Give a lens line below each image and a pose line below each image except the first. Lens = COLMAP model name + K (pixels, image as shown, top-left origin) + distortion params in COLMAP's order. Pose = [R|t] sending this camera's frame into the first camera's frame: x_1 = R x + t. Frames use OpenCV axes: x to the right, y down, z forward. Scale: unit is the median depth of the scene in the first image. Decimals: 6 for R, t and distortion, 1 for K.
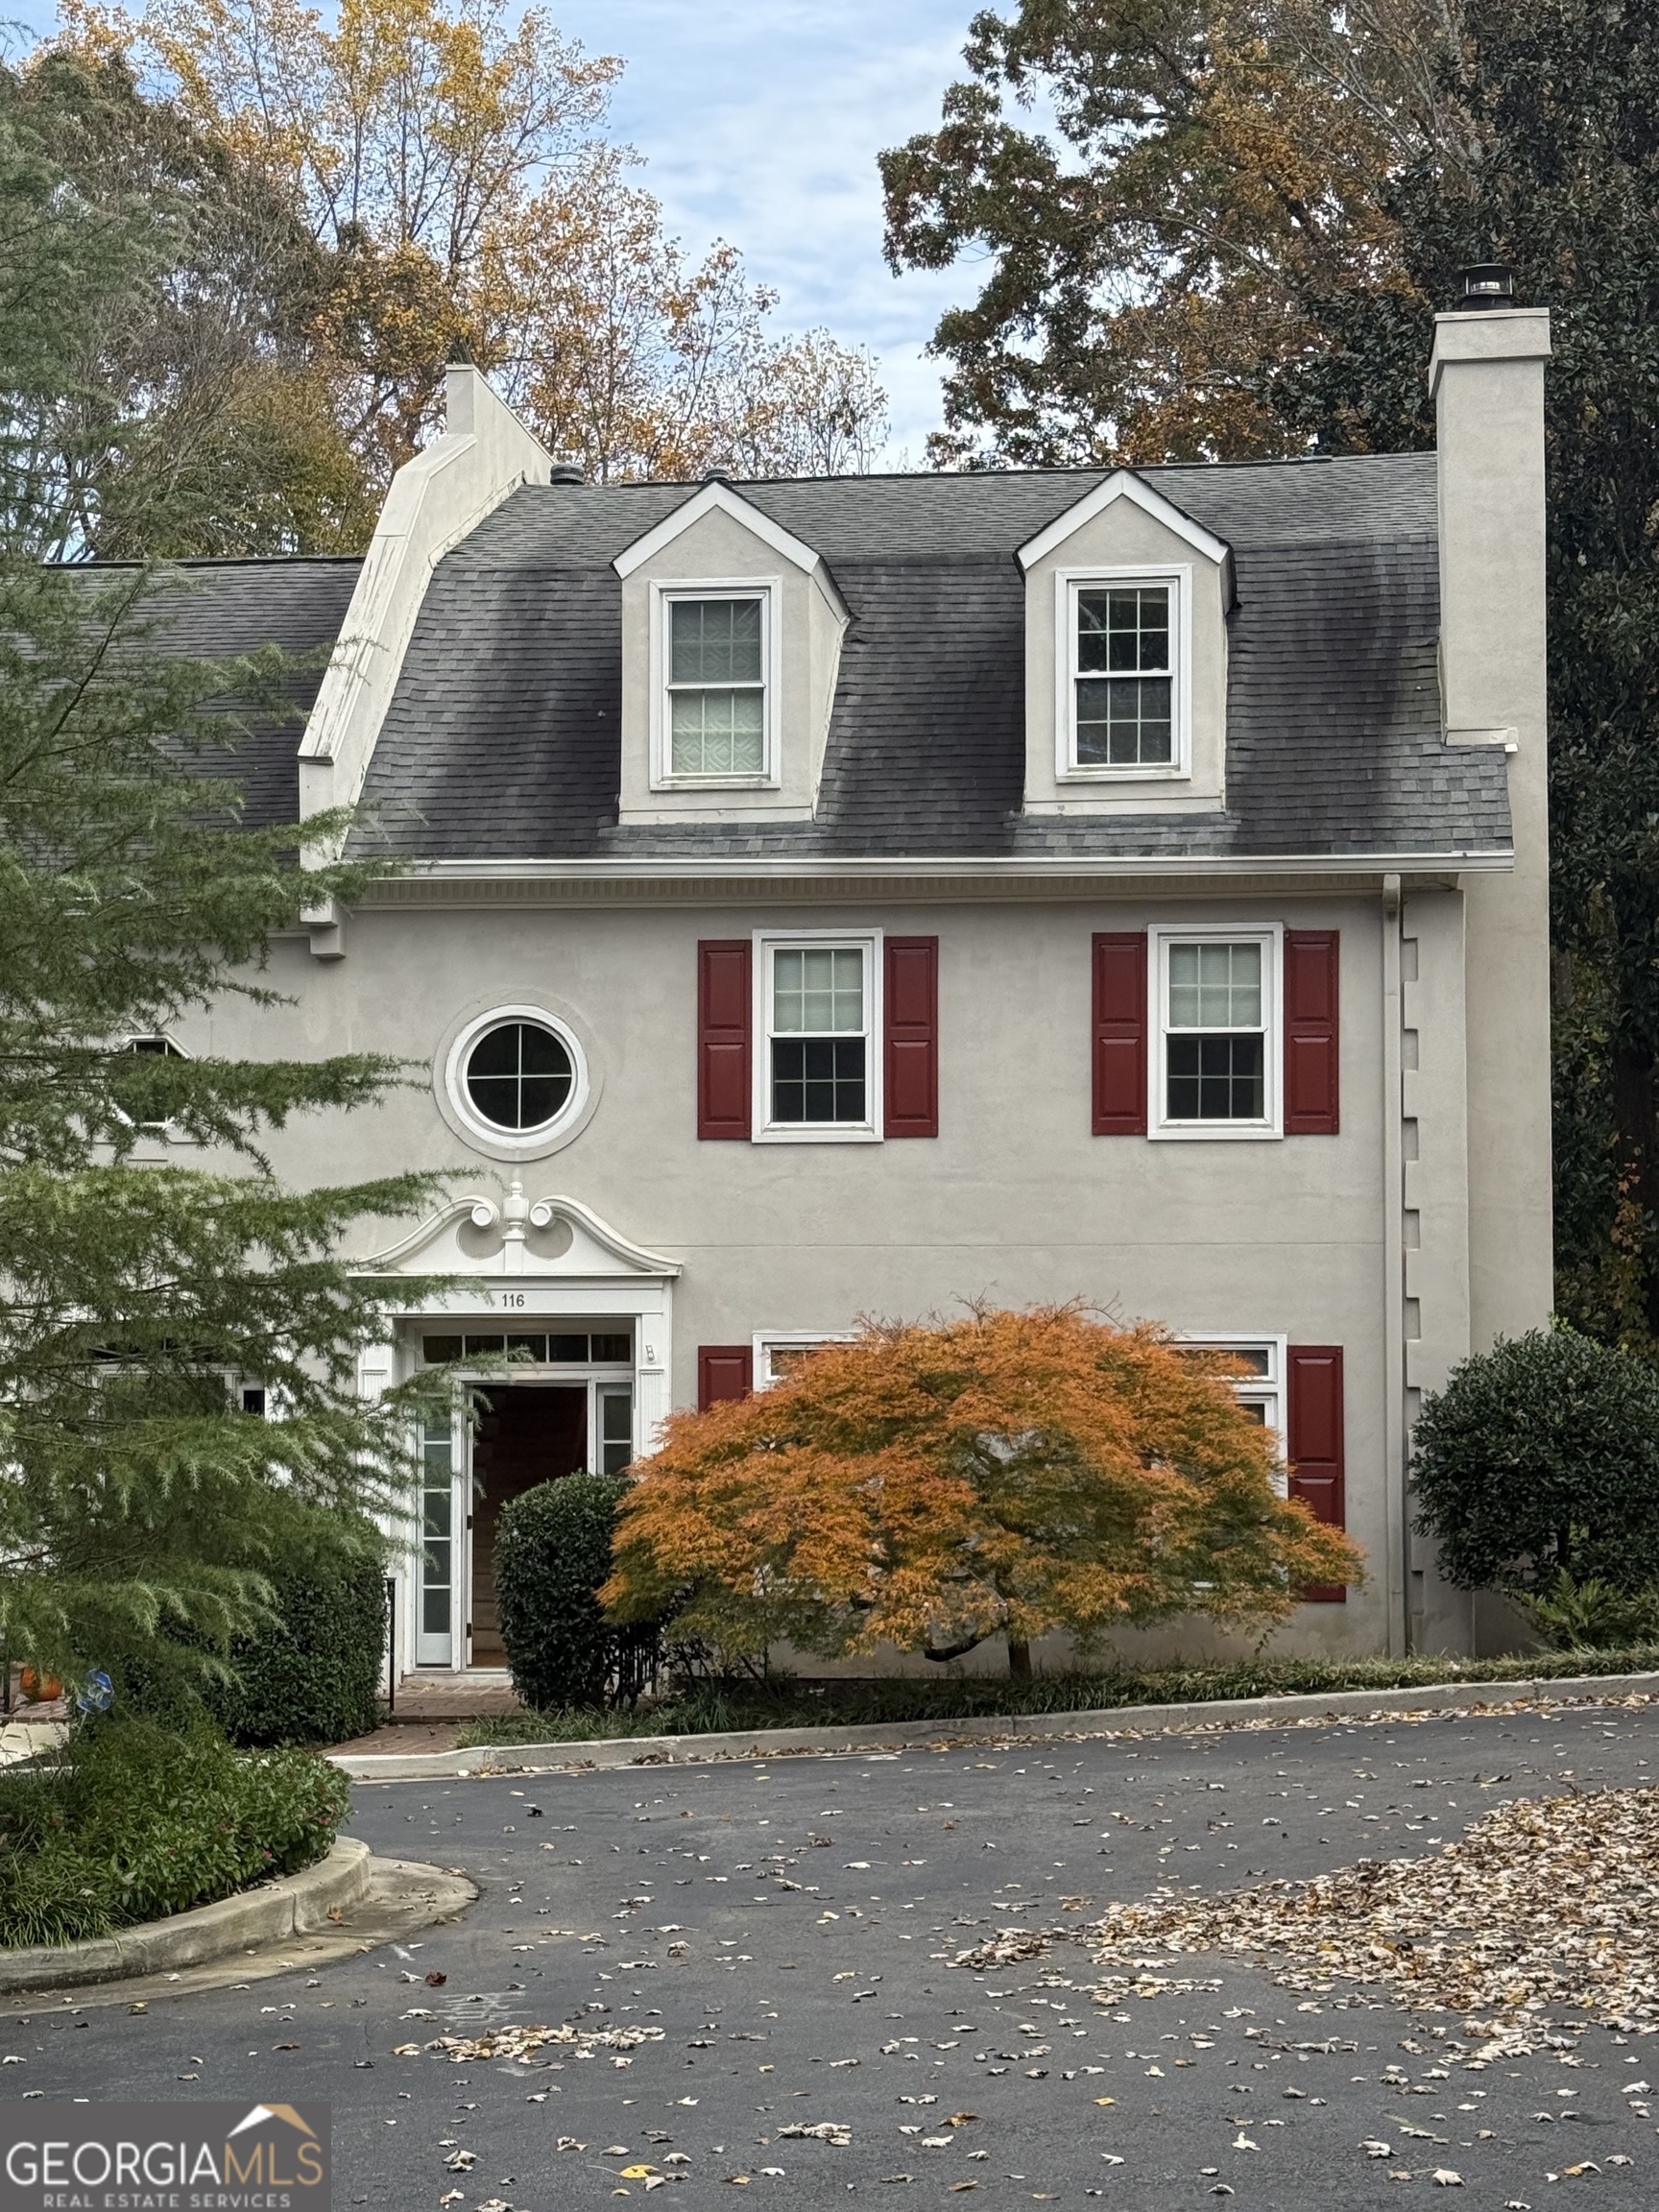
lens RADIAL K [[3707.1, 0, 824.8], [0, 3707.1, 1101.4], [0, 0, 1]] dist [-0.032367, 0.000000]
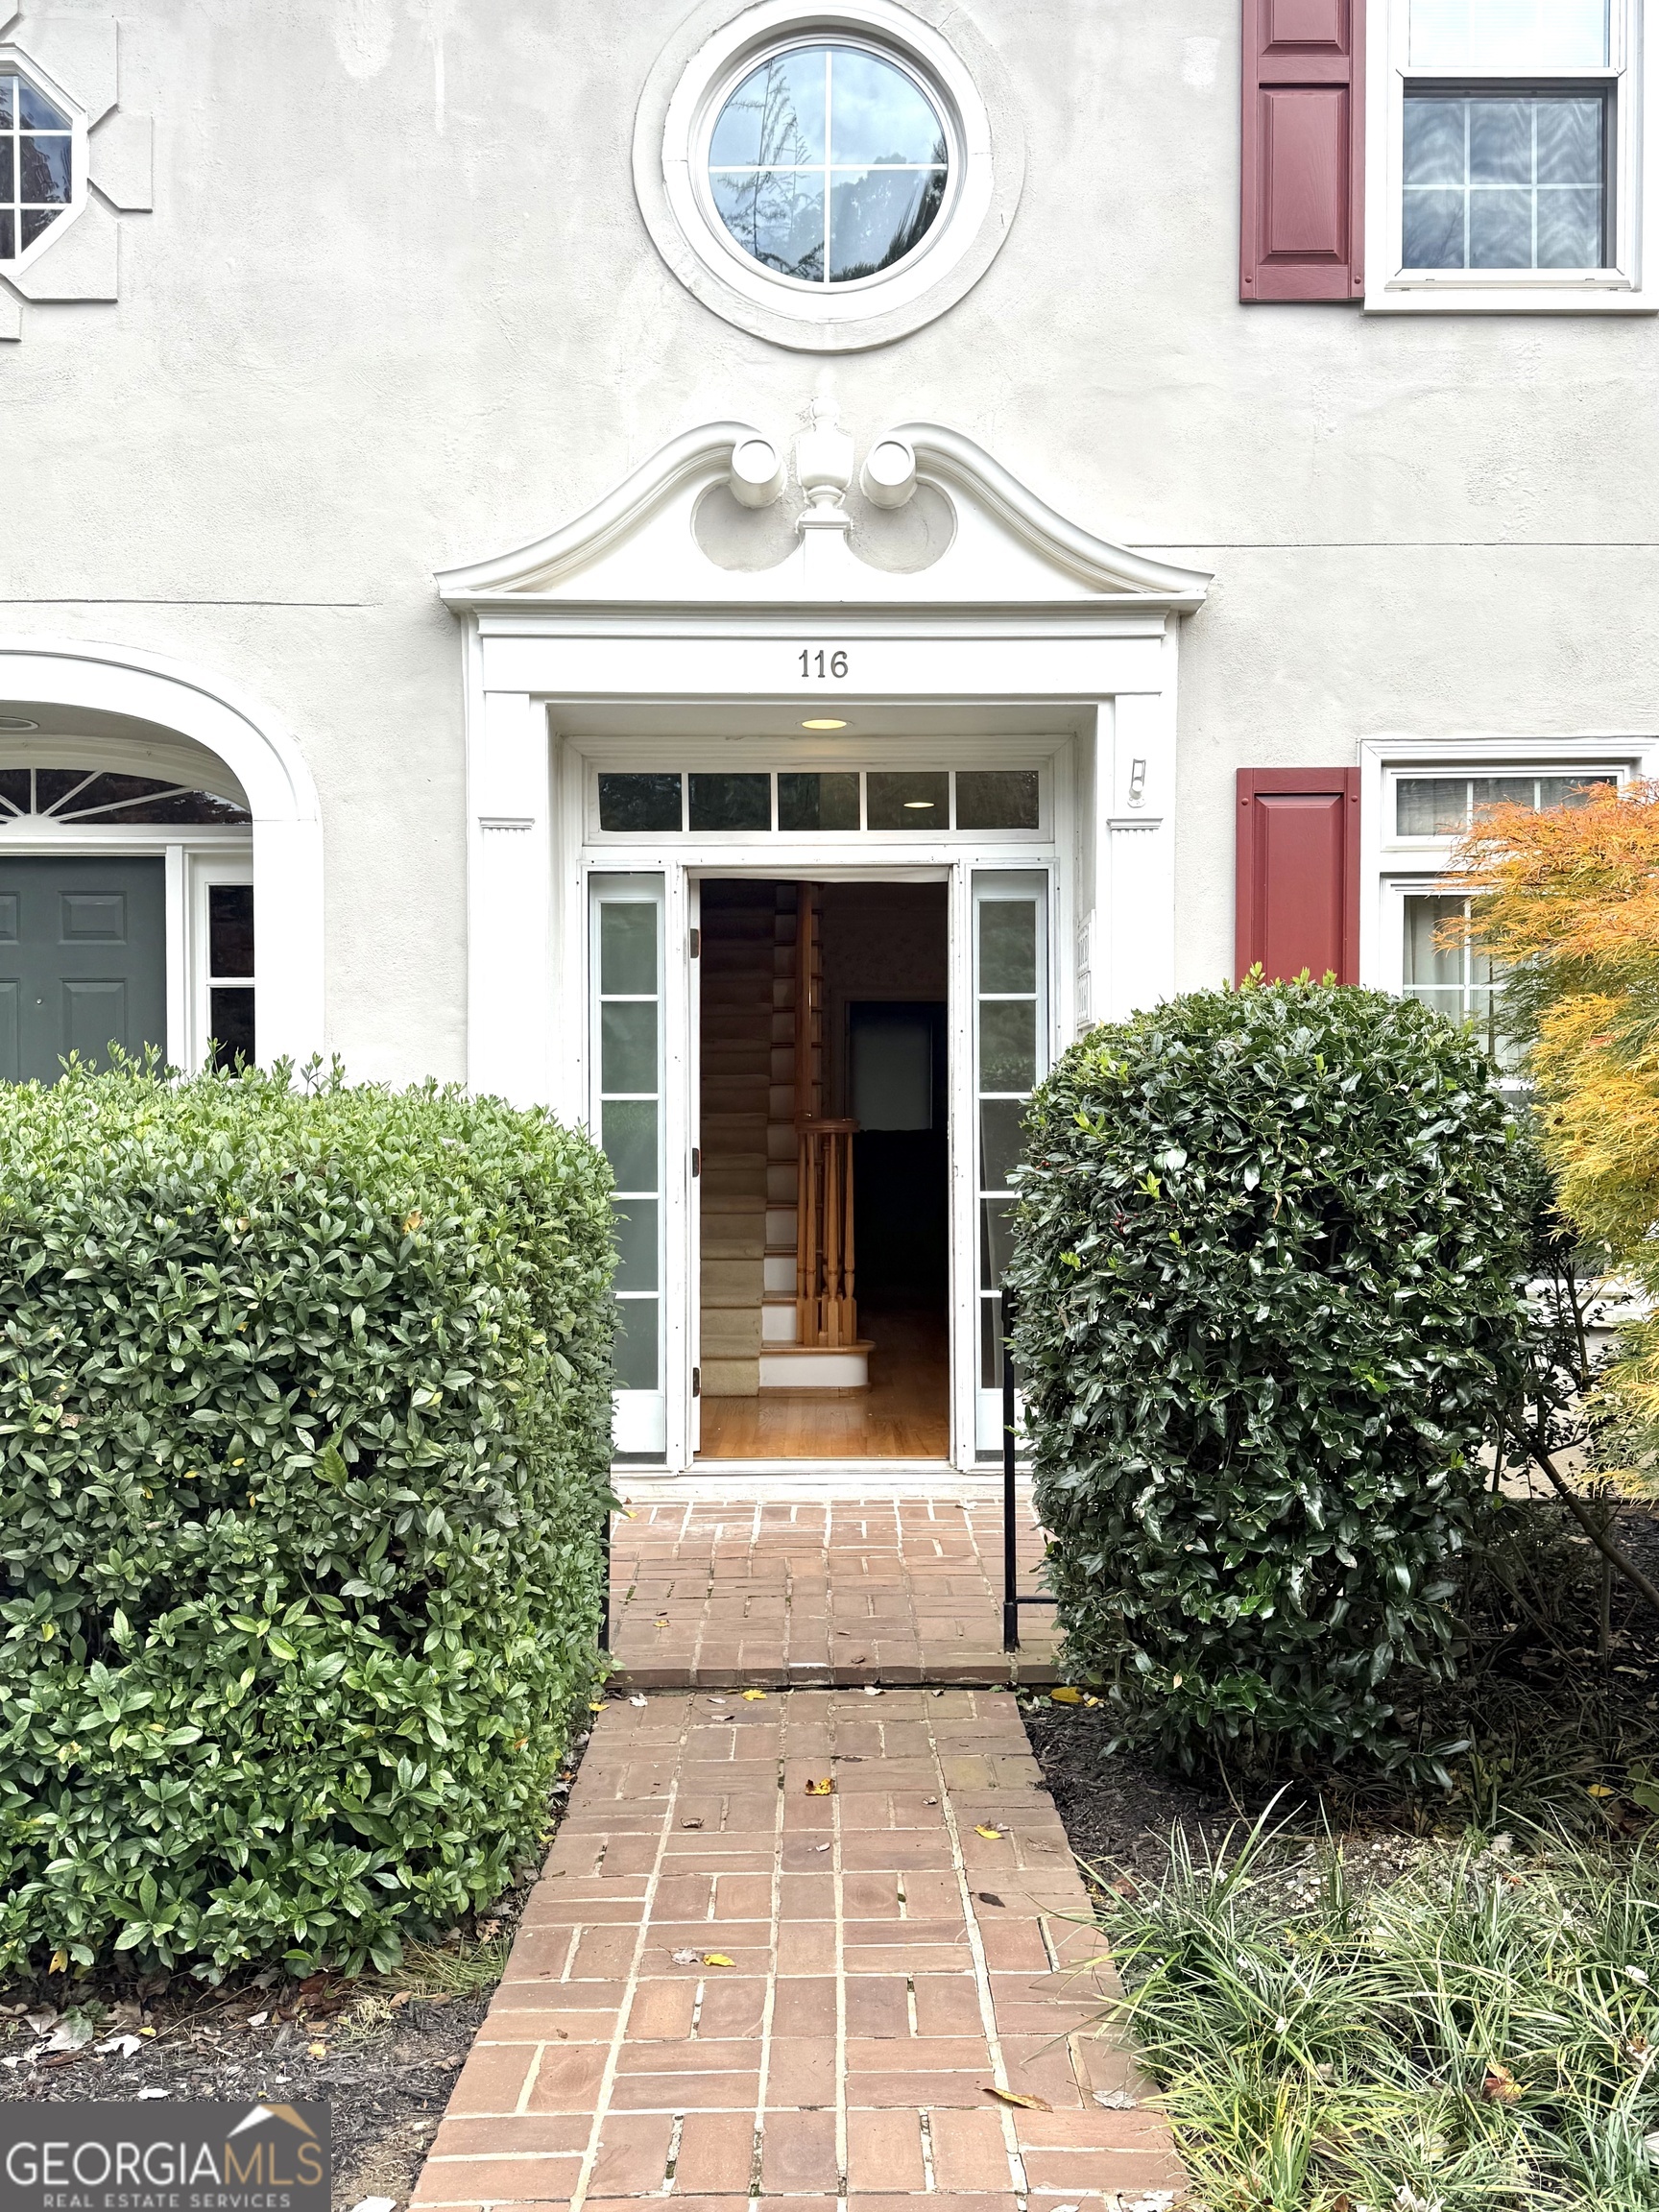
lens RADIAL K [[1851.4, 0, 830.2], [0, 1851.4, 1122.2], [0, 0, 1]] dist [0.102081, -0.105991]
pose [[0.992996, 0.002782, 0.118113, -0.110185], [-0.010366, 0.997918, 0.063652, 0.095184], [-0.117690, -0.064431, 0.990958, 0.776382]]
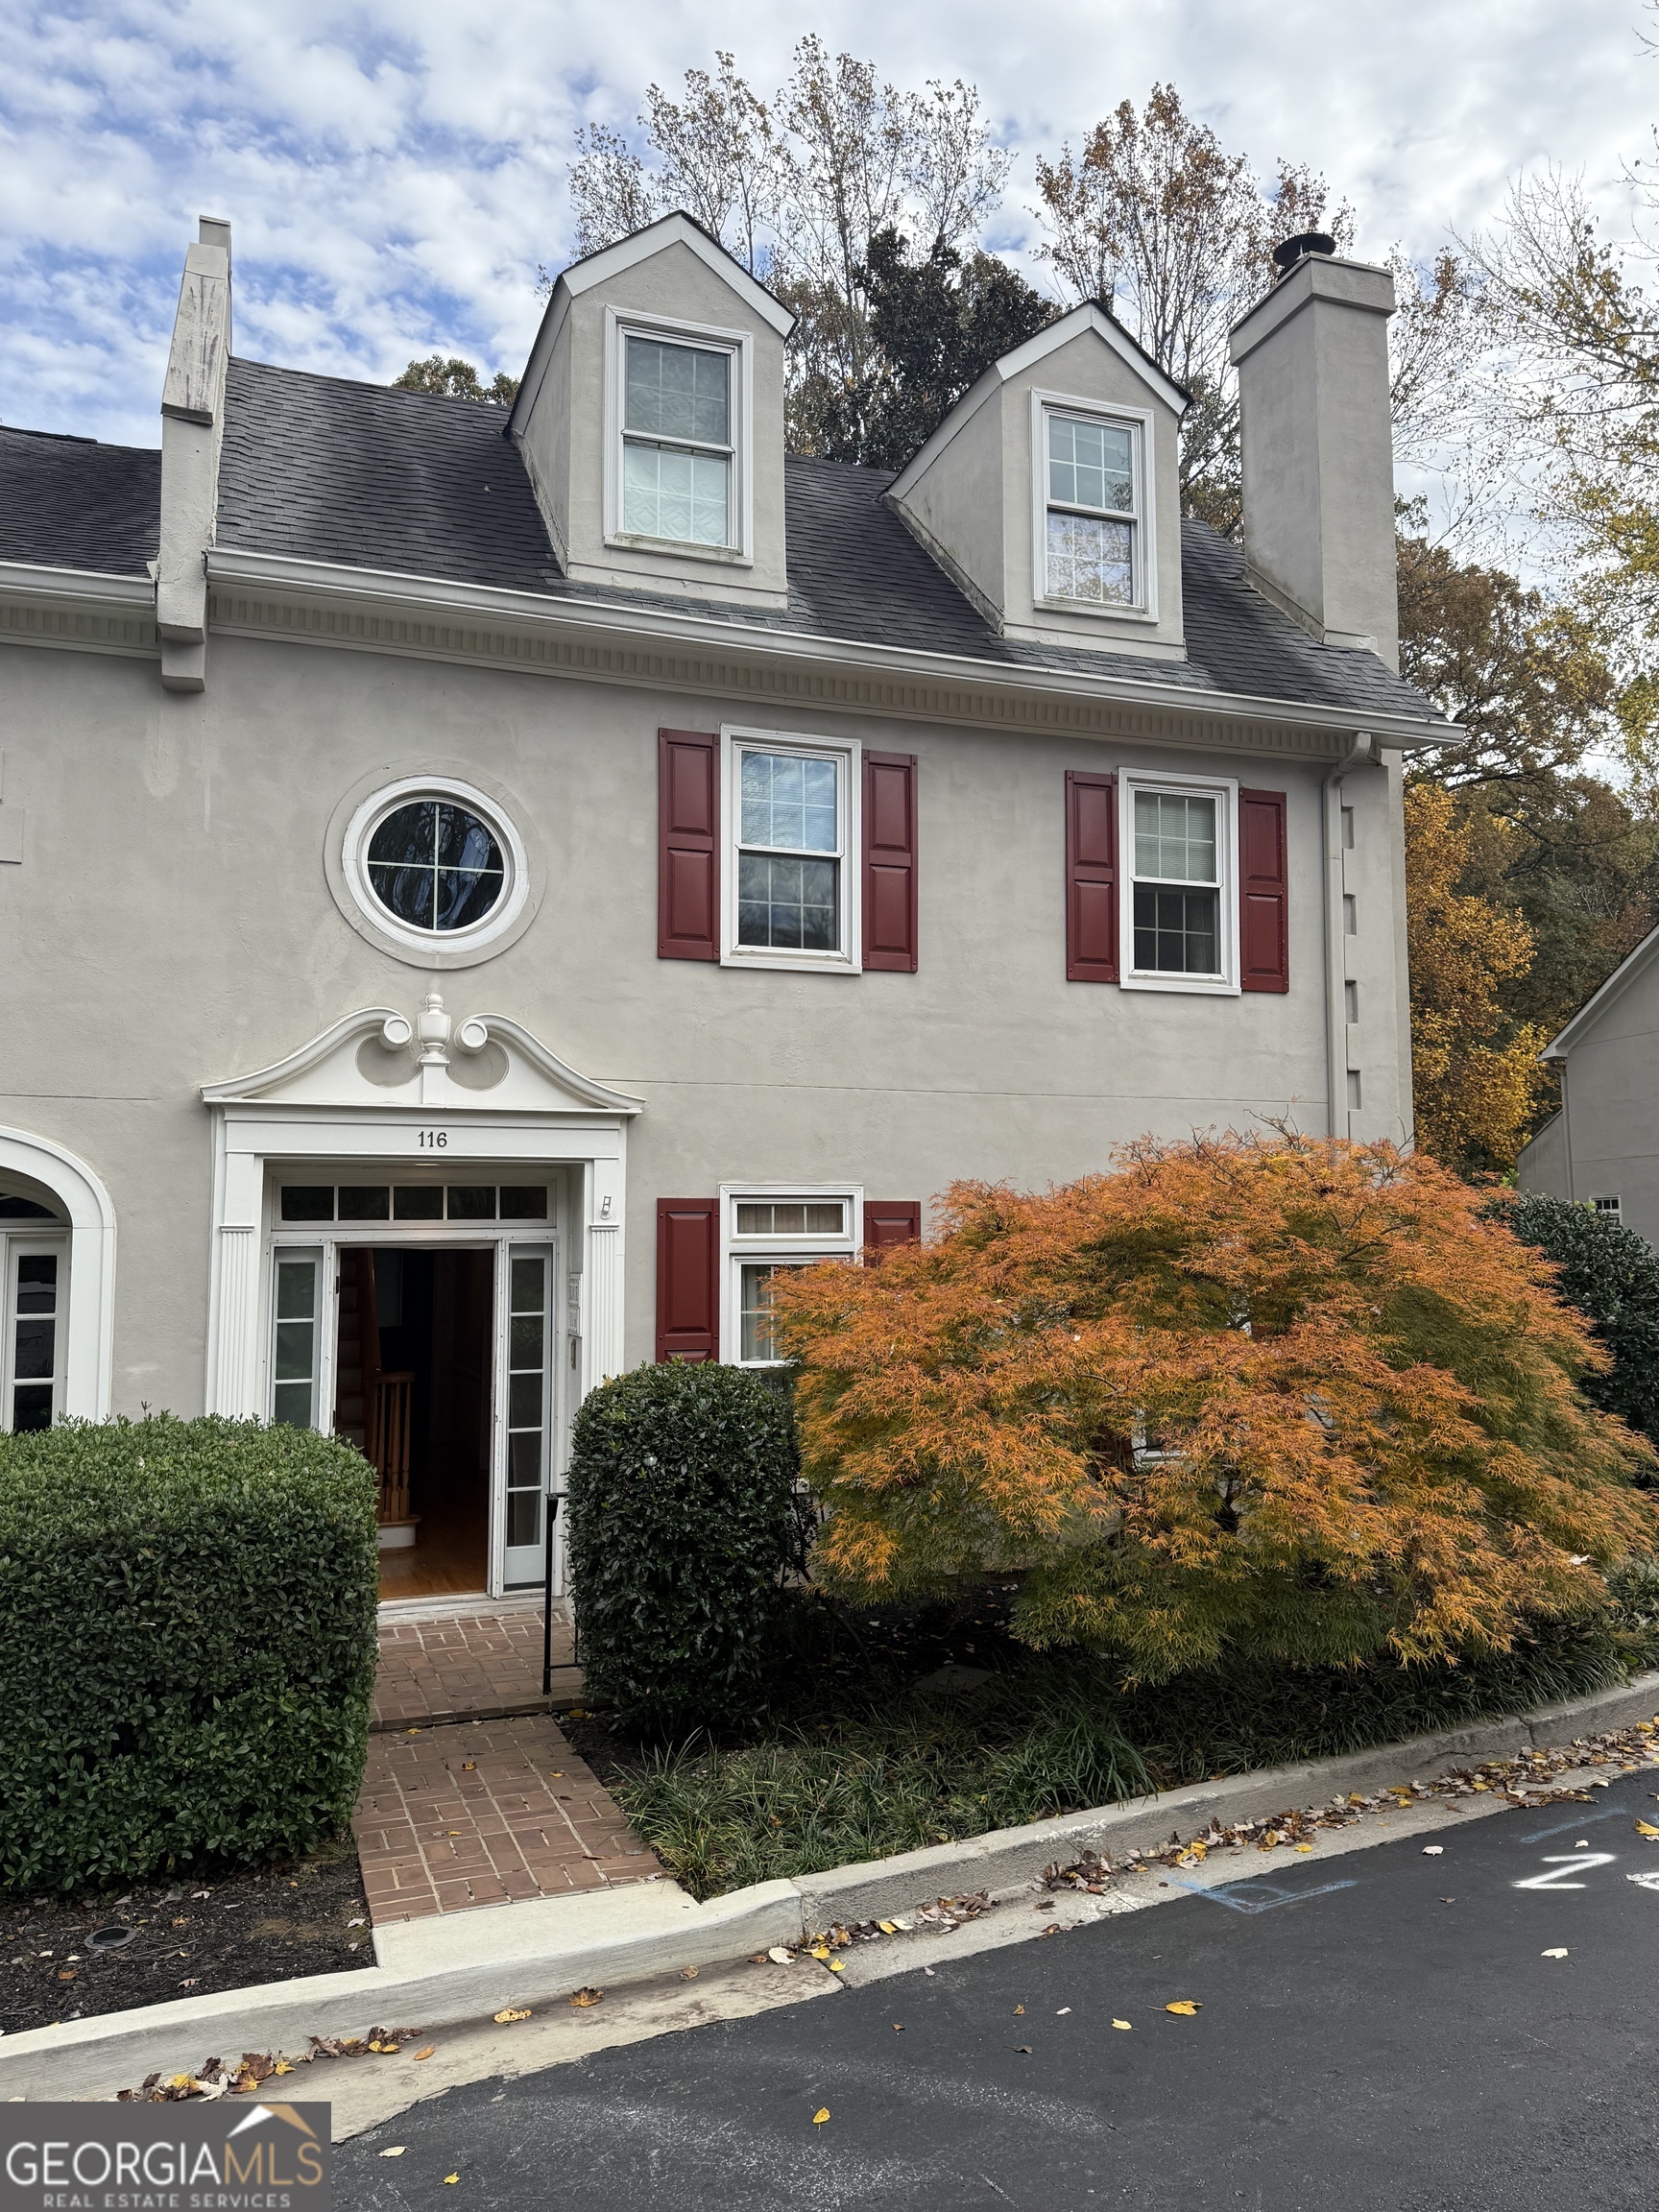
lens RADIAL K [[1641.0, 0, 831.9], [0, 1641.0, 1103.4], [0, 0, 1]] dist [0.067960, -0.066257]
pose [[0.890241, 0.039146, 0.453805, -0.169695], [-0.028714, 0.999142, -0.029859, 0.054242], [-0.454584, 0.013551, 0.890601, 0.646480]]
